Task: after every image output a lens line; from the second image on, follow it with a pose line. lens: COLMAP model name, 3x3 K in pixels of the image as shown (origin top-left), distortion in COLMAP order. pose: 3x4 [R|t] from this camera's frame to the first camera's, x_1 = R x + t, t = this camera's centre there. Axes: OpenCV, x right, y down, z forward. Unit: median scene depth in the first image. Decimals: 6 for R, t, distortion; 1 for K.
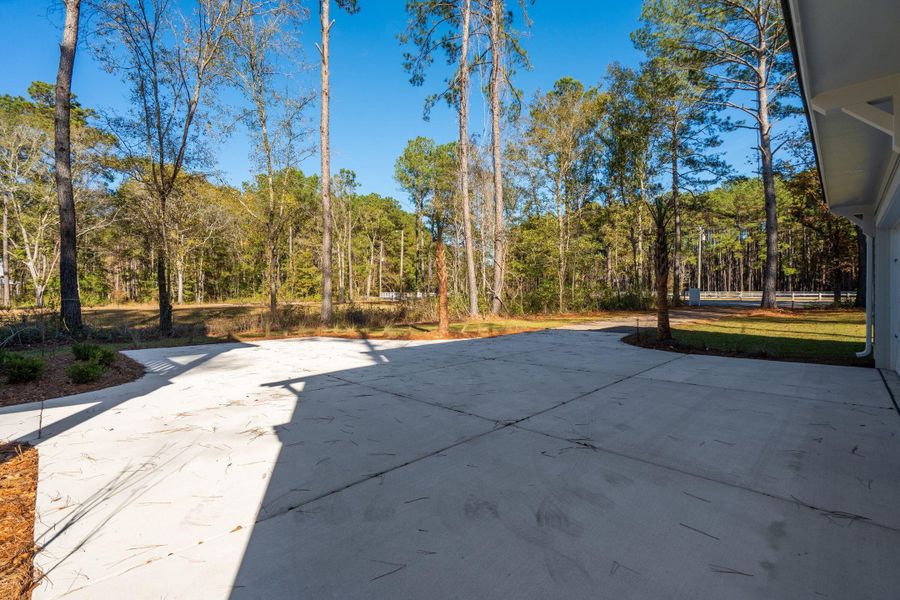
lens RADIAL K [[400.4, 0, 450.0], [0, 400.4, 300.0], [0, 0, 1]] dist [0.001178, 0.000143]
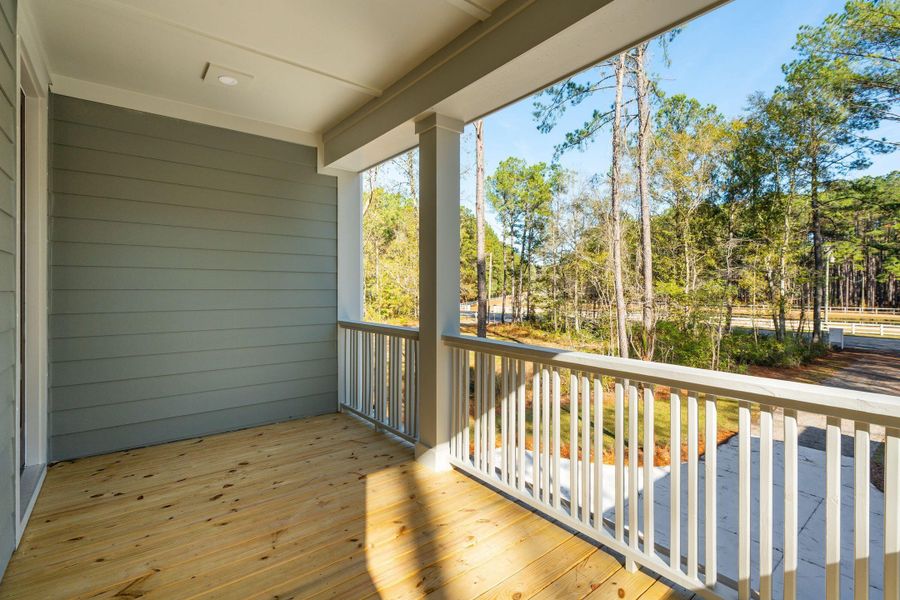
lens RADIAL K [[410.3, 0, 436.1], [0, 410.3, 283.7], [0, 0, 1]] dist [-0.015136, 0.000733]
pose [[0.989982, 0.013004, -0.140592, -0.137931], [-0.014260, 0.999867, -0.007934, -0.113413], [0.140470, 0.009860, 0.990036, -0.003633]]
